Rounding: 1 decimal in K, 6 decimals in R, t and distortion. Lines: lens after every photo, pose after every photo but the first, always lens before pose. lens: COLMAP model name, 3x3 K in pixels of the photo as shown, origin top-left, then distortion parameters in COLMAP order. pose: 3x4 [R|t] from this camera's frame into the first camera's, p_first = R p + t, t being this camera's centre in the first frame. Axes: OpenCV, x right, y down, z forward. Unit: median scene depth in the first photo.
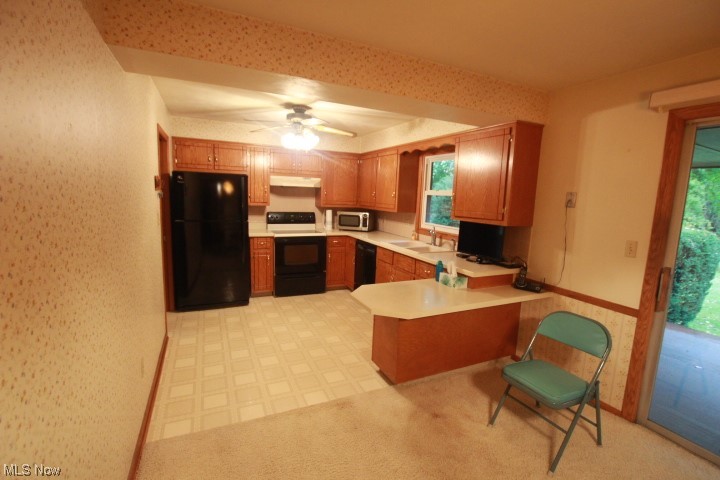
lens RADIAL K [[331.7, 0, 360.0], [0, 331.7, 239.9], [0, 0, 1]] dist [-0.025381, 0.001390]
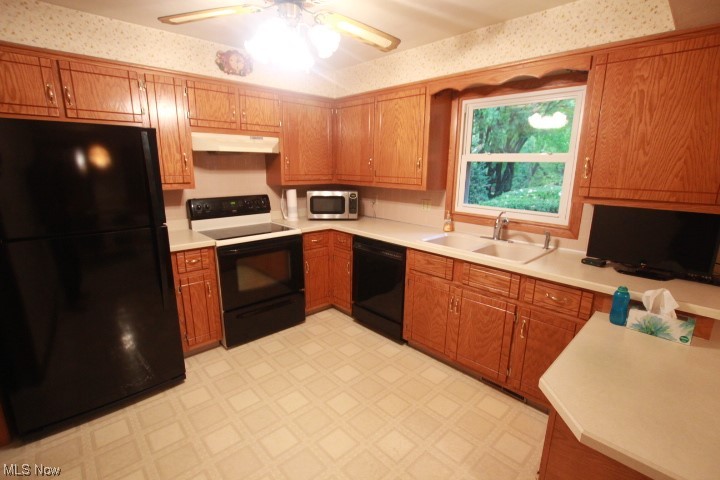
lens RADIAL K [[331.7, 0, 360.7], [0, 331.7, 240.7], [0, 0, 1]] dist [-0.025381, 0.001390]
pose [[0.947570, -0.097937, 0.304169, -0.197288], [0.068011, 0.991877, 0.107492, -0.061053], [-0.312225, -0.081169, 0.946534, 0.409617]]
